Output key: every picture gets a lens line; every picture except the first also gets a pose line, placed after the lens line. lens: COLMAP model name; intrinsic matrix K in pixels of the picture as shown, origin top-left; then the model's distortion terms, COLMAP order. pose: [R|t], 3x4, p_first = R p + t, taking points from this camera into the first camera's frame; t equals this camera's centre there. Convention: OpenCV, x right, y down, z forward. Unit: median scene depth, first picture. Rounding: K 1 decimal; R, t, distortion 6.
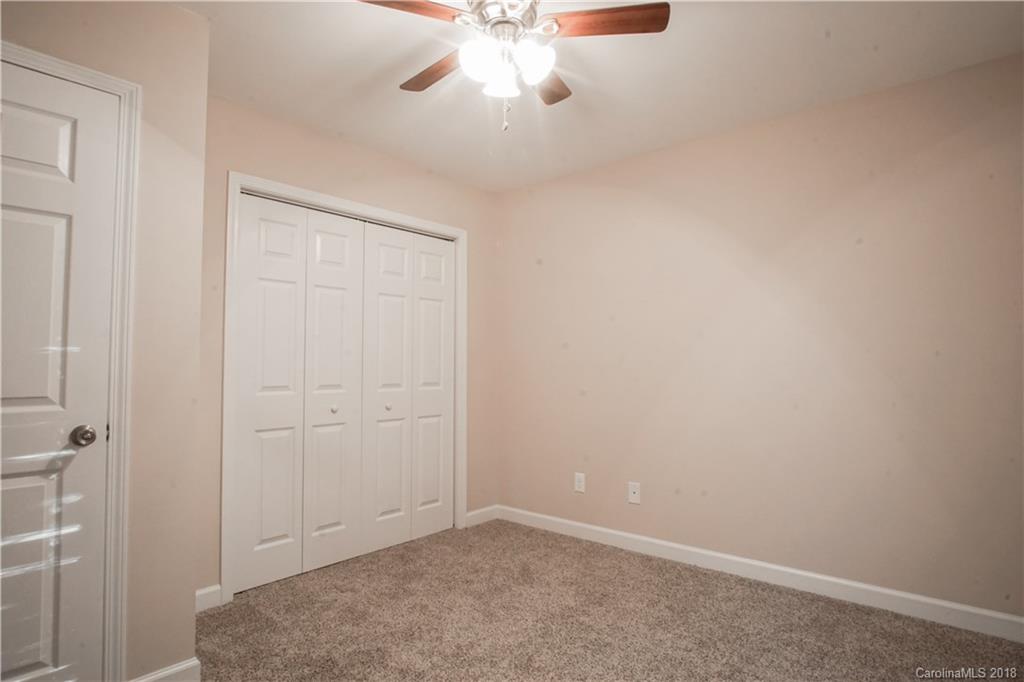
lens RADIAL K [[547.9, 0, 504.3], [0, 547.9, 337.4], [0, 0, 1]] dist [-0.024338, 0.000598]
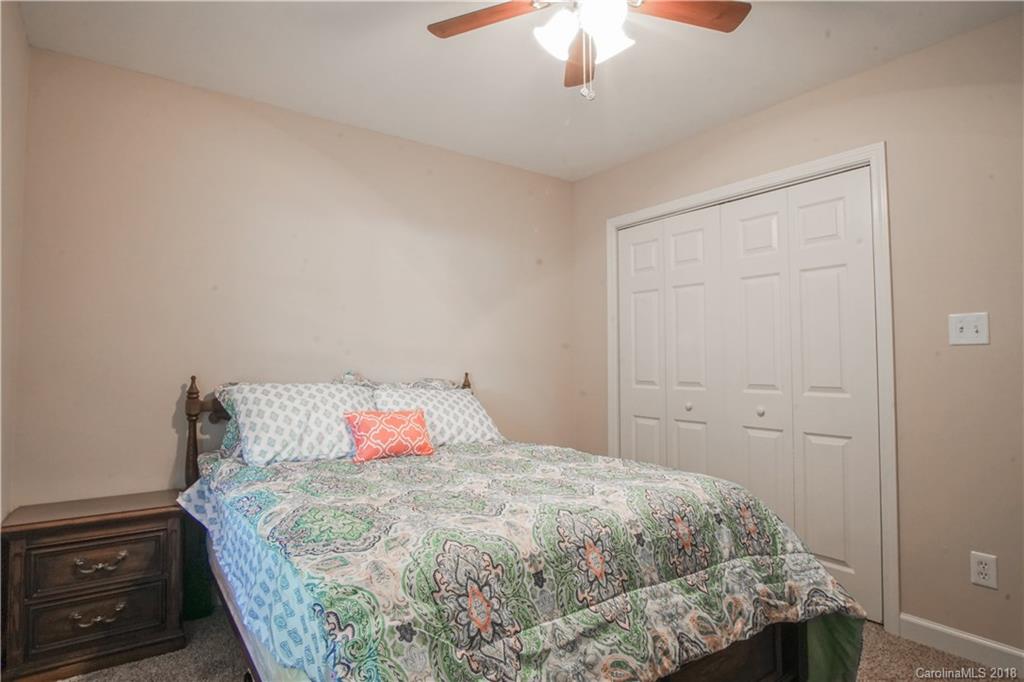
lens RADIAL K [[547.9, 0, 504.3], [0, 547.9, 337.4], [0, 0, 1]] dist [-0.024338, 0.000598]
pose [[-0.232907, -0.054437, -0.970974, 0.677611], [0.041647, 0.996958, -0.065883, 0.051533], [0.971607, -0.055782, -0.229931, 0.815367]]
